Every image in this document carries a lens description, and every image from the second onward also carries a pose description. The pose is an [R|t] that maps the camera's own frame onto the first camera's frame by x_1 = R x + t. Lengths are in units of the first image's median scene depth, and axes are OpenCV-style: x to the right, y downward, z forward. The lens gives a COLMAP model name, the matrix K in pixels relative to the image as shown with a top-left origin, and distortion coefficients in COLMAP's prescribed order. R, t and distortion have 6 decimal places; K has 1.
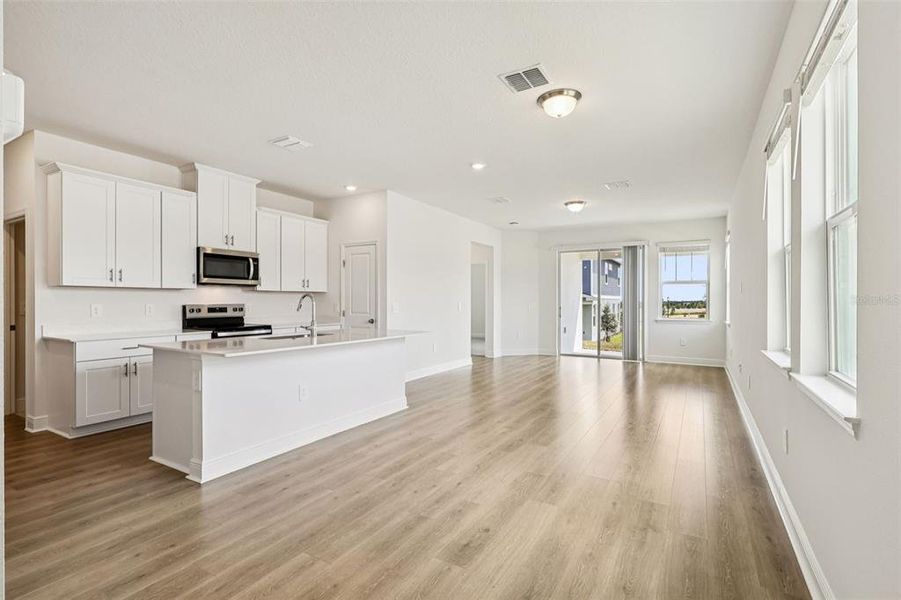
lens RADIAL K [[438.4, 0, 433.0], [0, 438.4, 299.2], [0, 0, 1]] dist [-0.000603, 0.000190]
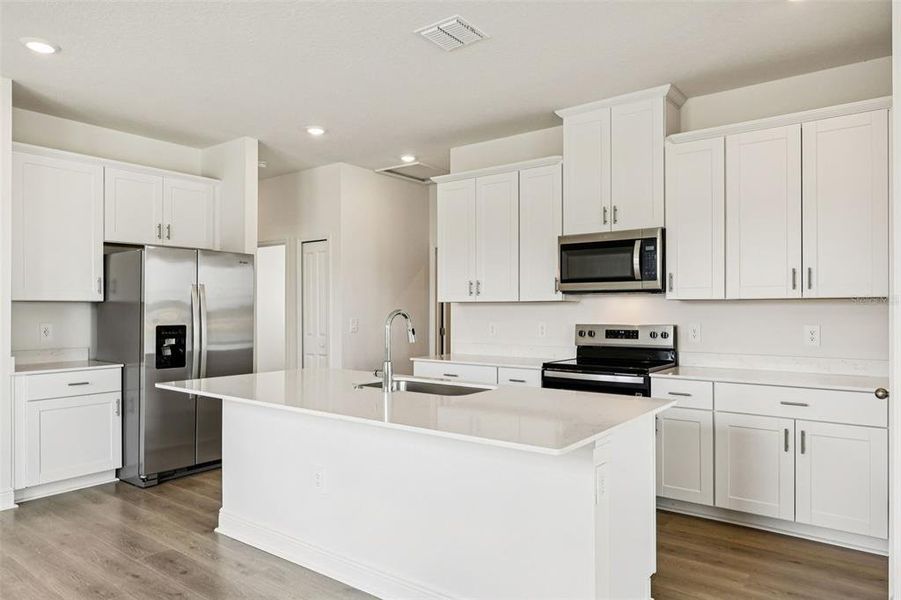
lens RADIAL K [[573.0, 0, 455.7], [0, 573.0, 306.1], [0, 0, 1]] dist [-0.000526, 0.001619]
pose [[-0.088389, -0.009212, -0.996043, 0.325813], [0.005454, 0.999938, -0.009733, -0.007829], [0.996071, -0.006293, -0.088333, 0.902469]]
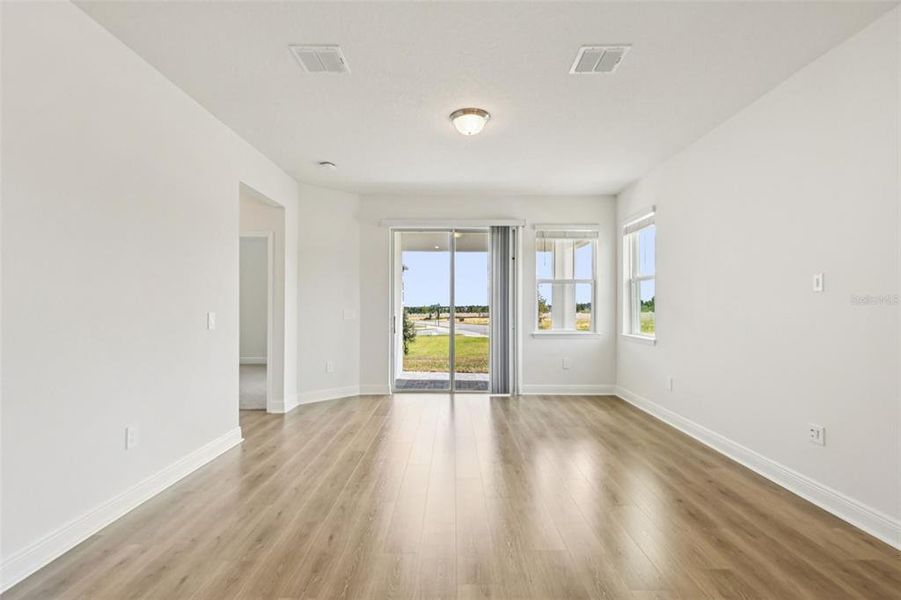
lens RADIAL K [[438.4, 0, 460.3], [0, 438.4, 302.9], [0, 0, 1]] dist [-0.000603, 0.000190]
pose [[0.842643, 0.002556, 0.538466, 0.054234], [-0.000591, 0.999993, -0.003822, 0.000320], [-0.538472, 0.002902, 0.842638, 0.763278]]
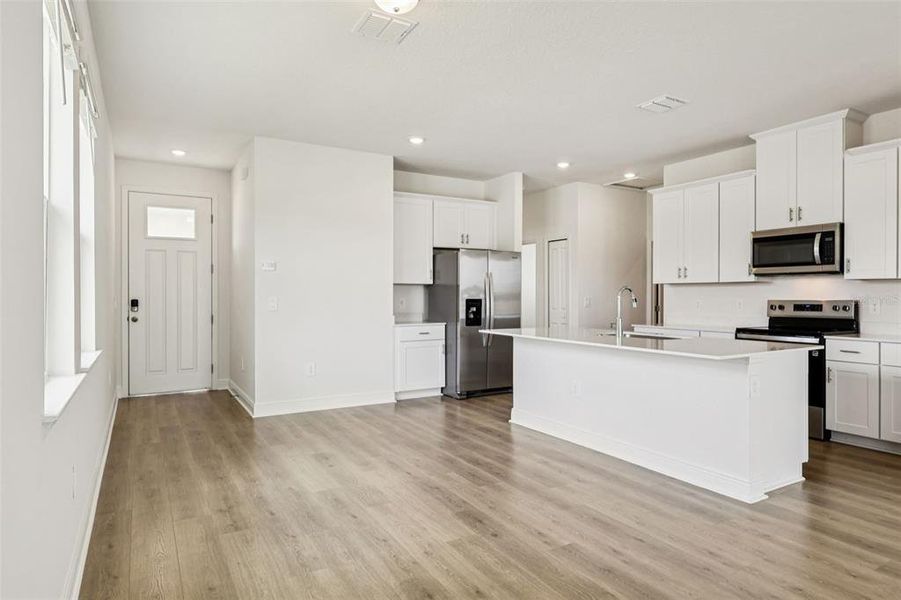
lens RADIAL K [[520.2, 0, 463.5], [0, 520.2, 299.6], [0, 0, 1]] dist [-0.005525, 0.001838]
pose [[-0.455033, 0.004027, -0.890466, 0.608526], [0.002386, 0.999992, 0.003304, 0.006989], [0.890472, -0.000621, -0.455038, 0.940013]]
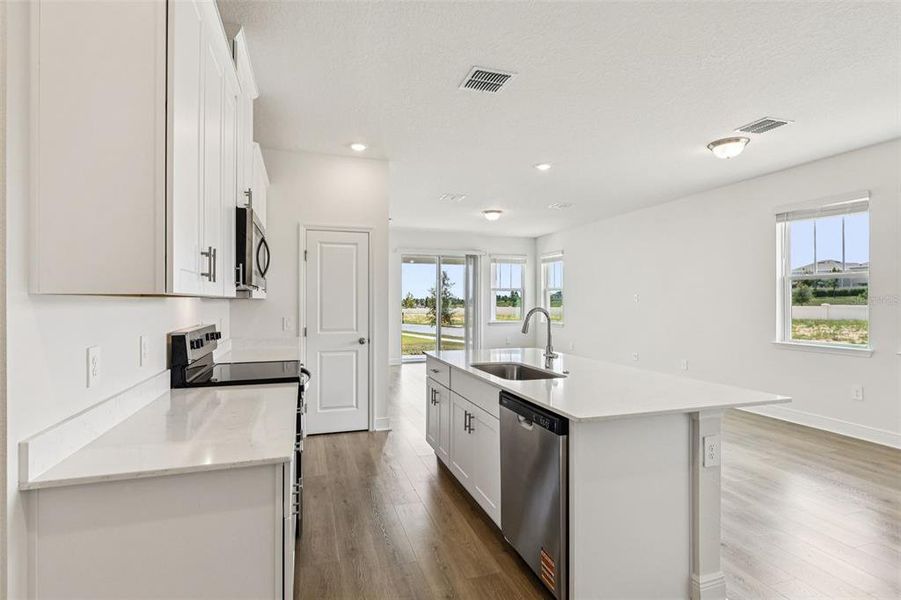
lens RADIAL K [[463.7, 0, 462.8], [0, 463.7, 302.9], [0, 0, 1]] dist [0.001725, 0.000407]
pose [[0.632071, -0.005199, 0.774893, -0.740048], [-0.001284, 0.999969, 0.007757, -0.020559], [-0.774910, -0.005898, 0.632044, 0.486828]]
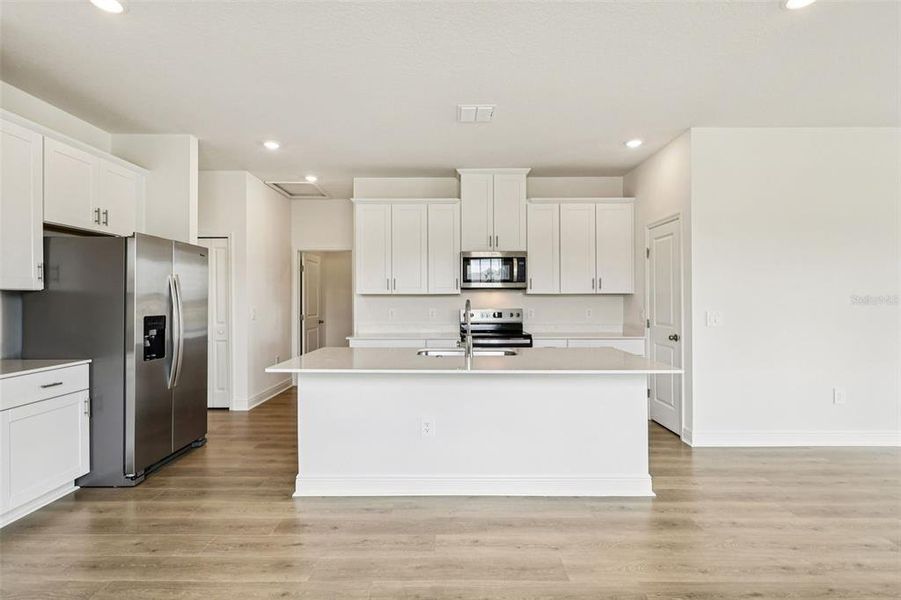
lens RADIAL K [[418.4, 0, 442.5], [0, 418.4, 299.2], [0, 0, 1]] dist [0.004108, -0.002146]
pose [[0.515813, -0.004546, -0.856689, 0.259230], [0.007213, 0.999974, -0.000963, -0.010552], [0.856671, -0.005682, 0.515832, 0.461308]]
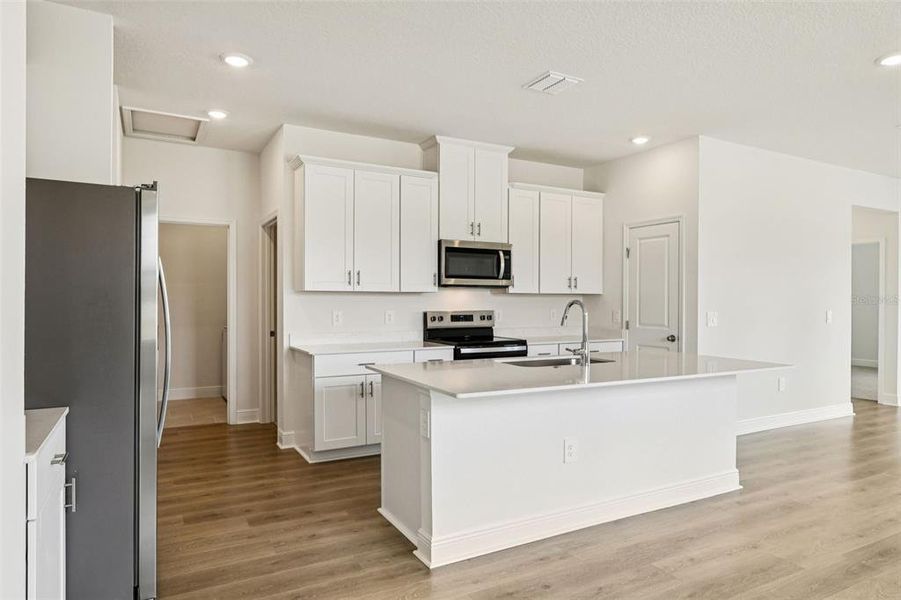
lens RADIAL K [[542.9, 0, 430.9], [0, 542.9, 299.3], [0, 0, 1]] dist [0.006017, -0.002110]
pose [[0.860542, 0.001901, -0.509376, -0.042658], [-0.000185, 0.999994, 0.003419, -0.013752], [0.509380, -0.002848, 0.860537, 0.134235]]
